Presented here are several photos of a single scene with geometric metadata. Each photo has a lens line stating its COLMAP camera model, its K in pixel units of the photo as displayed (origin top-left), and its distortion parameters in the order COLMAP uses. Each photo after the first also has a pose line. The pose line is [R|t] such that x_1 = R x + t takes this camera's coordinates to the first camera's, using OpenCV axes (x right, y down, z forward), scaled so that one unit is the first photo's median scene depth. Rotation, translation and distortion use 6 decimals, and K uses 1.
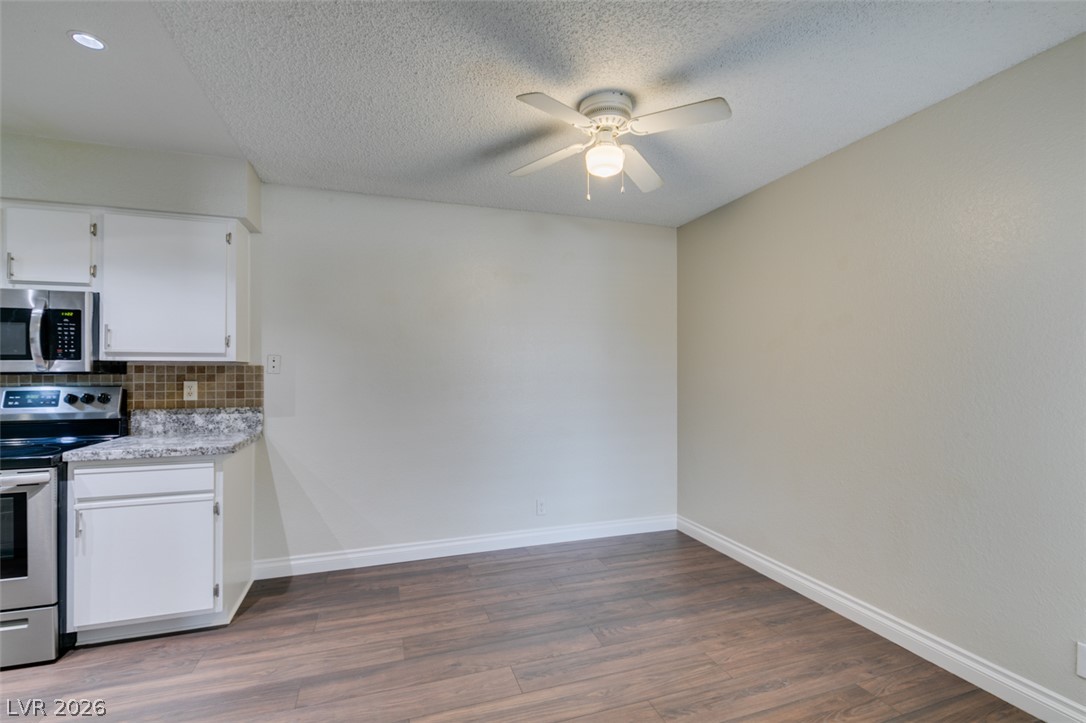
lens RADIAL K [[487.1, 0, 541.4], [0, 487.1, 369.6], [0, 0, 1]] dist [-0.003432, -0.000107]
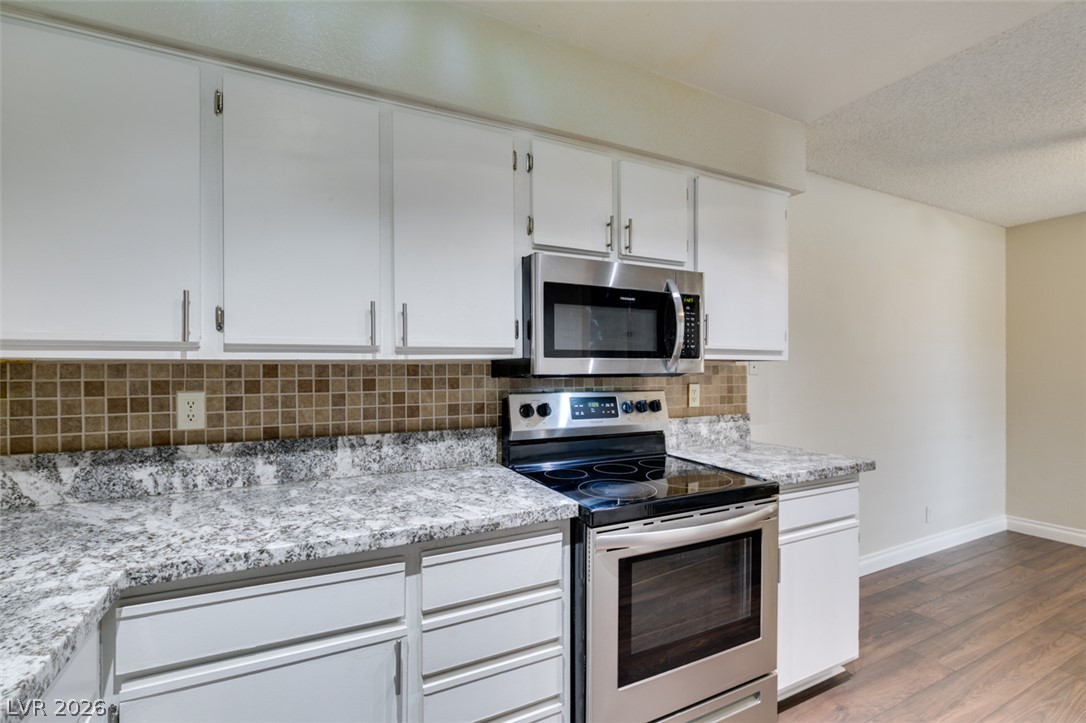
lens RADIAL K [[486.7, 0, 543.9], [0, 486.7, 370.3], [0, 0, 1]] dist [0.000178, -0.000160]
pose [[0.989207, 0.000789, 0.146521, -1.174797], [-0.001223, 0.999995, 0.002871, -0.002195], [-0.146518, -0.003019, 0.989203, 0.217988]]
